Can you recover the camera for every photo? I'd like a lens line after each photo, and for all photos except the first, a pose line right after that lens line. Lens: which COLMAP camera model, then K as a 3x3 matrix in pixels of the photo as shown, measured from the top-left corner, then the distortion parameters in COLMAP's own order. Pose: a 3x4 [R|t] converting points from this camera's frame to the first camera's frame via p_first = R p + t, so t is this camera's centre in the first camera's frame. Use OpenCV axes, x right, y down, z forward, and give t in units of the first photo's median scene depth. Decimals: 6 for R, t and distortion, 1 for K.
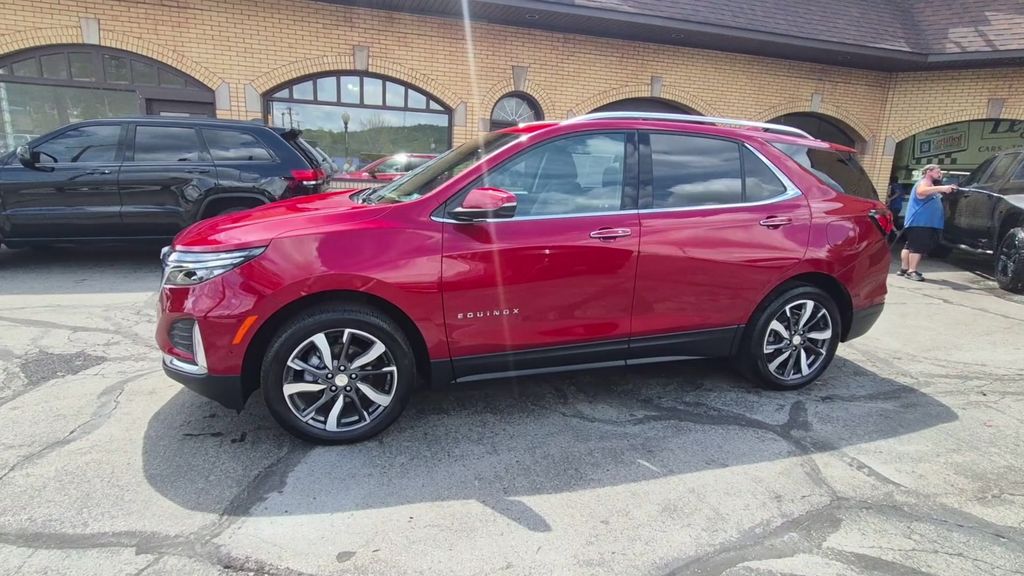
lens RADIAL K [[554.7, 0, 517.6], [0, 554.7, 303.2], [0, 0, 1]] dist [0.006762, -0.001965]
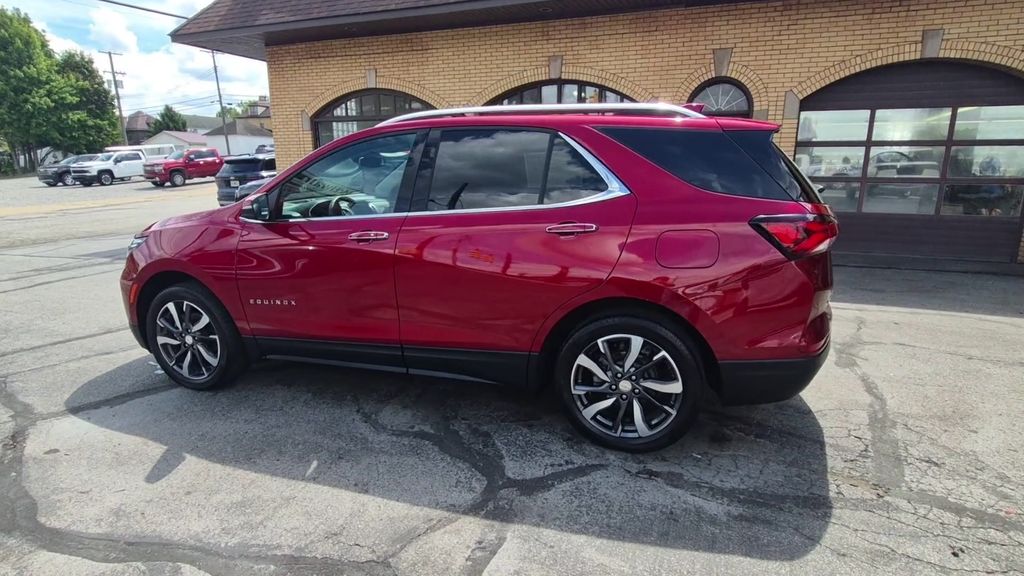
lens RADIAL K [[554.7, 0, 508.1], [0, 554.7, 295.6], [0, 0, 1]] dist [0.006762, -0.001965]
pose [[0.796990, 0.096491, -0.596235, 0.327397], [-0.104099, 0.994329, 0.021766, -0.022676], [0.594954, 0.044720, 0.802515, 0.118591]]
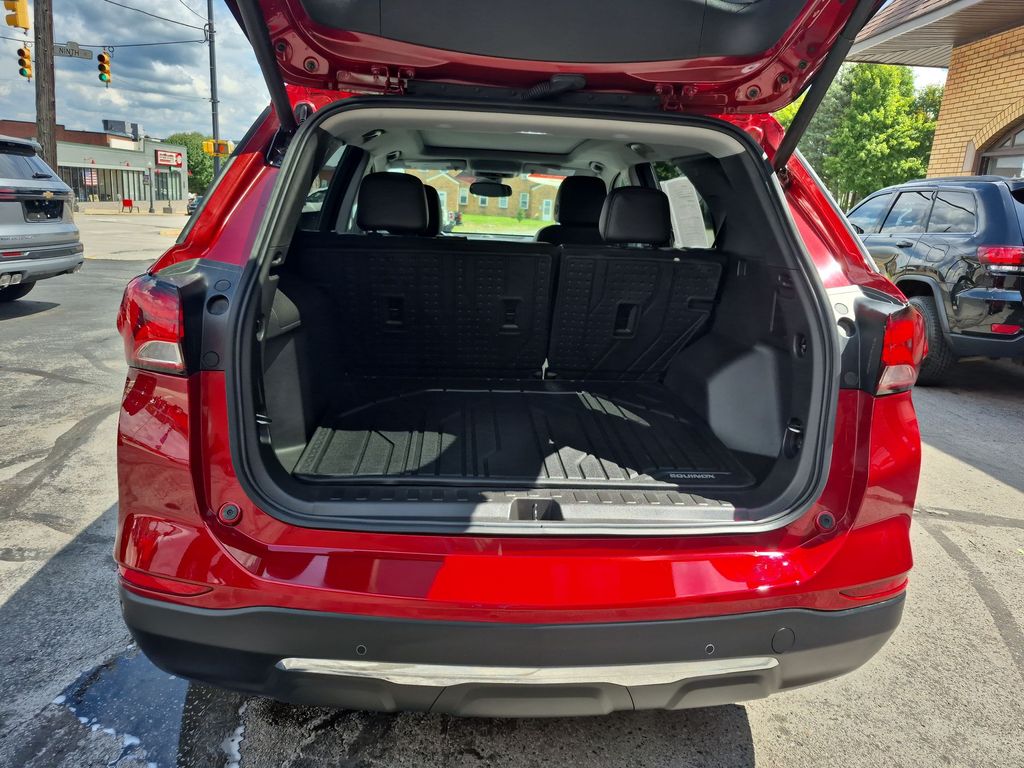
lens RADIAL K [[712.4, 0, 517.8], [0, 712.4, 391.8], [0, 0, 1]] dist [0.058396, -0.047110]
pose [[-0.233222, 0.198367, -0.951976, 0.413031], [-0.294068, 0.918749, 0.263486, -0.112923], [0.926893, 0.341396, -0.155939, 0.527564]]
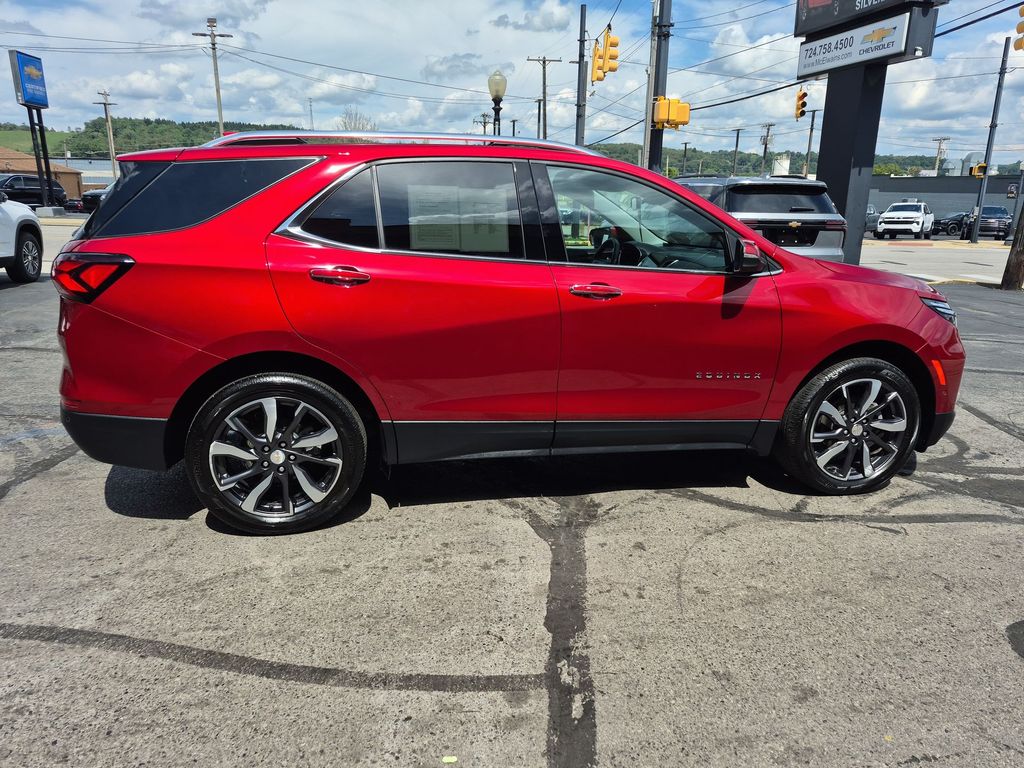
lens RADIAL K [[712.4, 0, 511.6], [0, 712.4, 375.5], [0, 0, 1]] dist [0.058396, -0.047110]
pose [[-0.992894, -0.078573, 0.089373, 0.000129], [-0.027448, 0.881987, 0.470474, -0.222283], [-0.115793, 0.464678, -0.877876, 0.862530]]
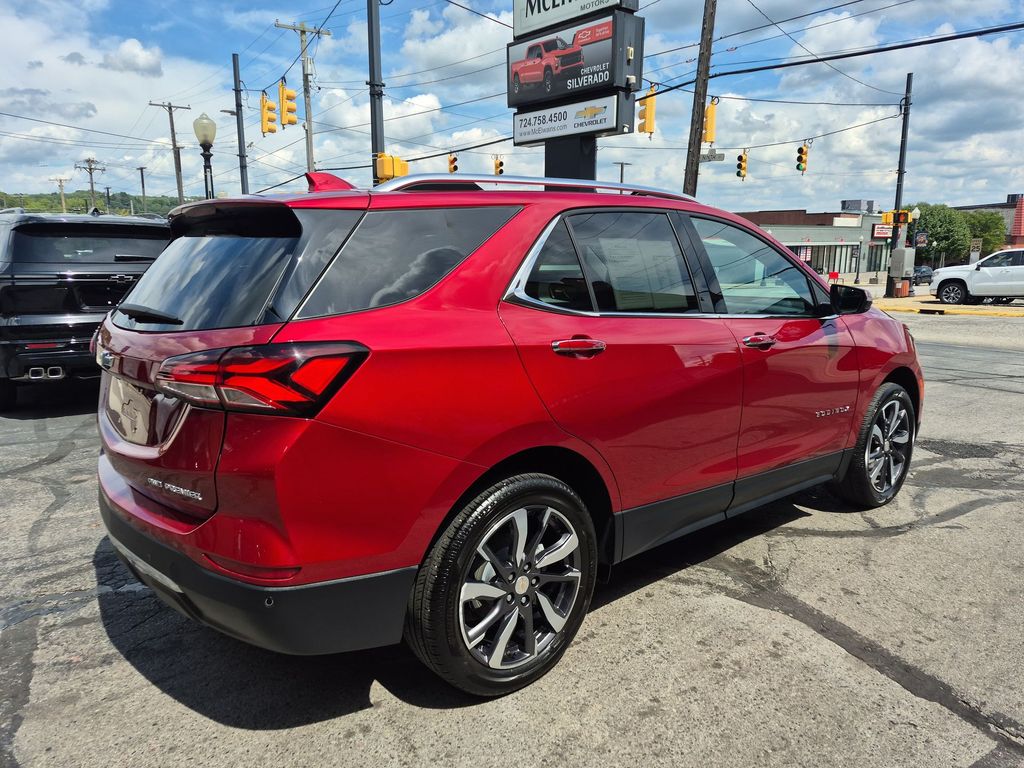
lens RADIAL K [[712.4, 0, 511.3], [0, 712.4, 375.5], [0, 0, 1]] dist [0.058396, -0.047110]
pose [[-0.922077, 0.026893, -0.386071, 0.243126], [-0.126882, 0.921437, 0.367225, -0.191386], [0.365617, 0.387595, -0.846224, 0.784748]]
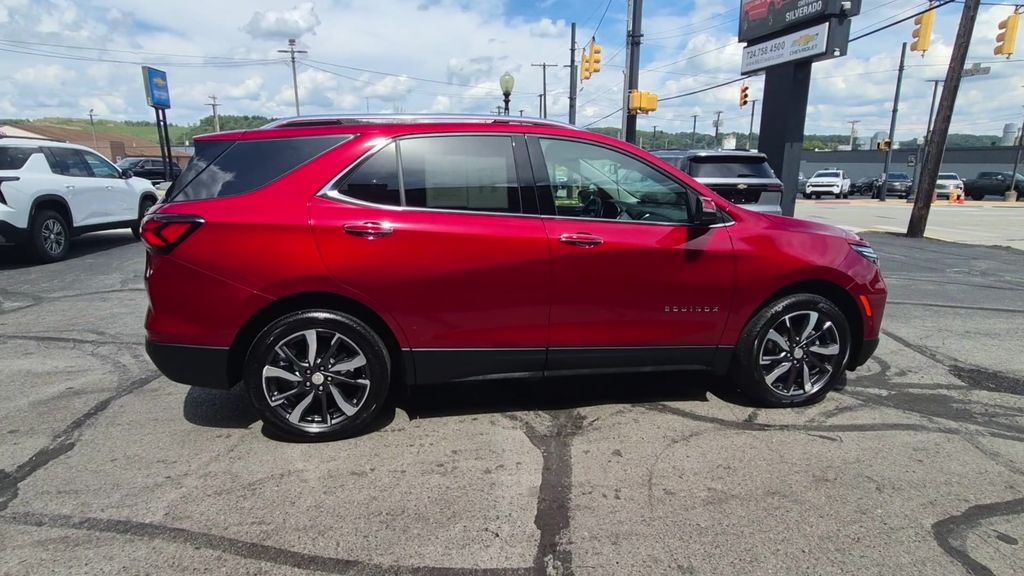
lens RADIAL K [[554.7, 0, 505.8], [0, 554.7, 293.3], [0, 0, 1]] dist [0.006762, -0.001965]
pose [[-0.990339, -0.070029, 0.119687, -0.005072], [-0.009039, 0.893878, 0.448220, -0.213568], [-0.138374, 0.442807, -0.885875, 0.841657]]
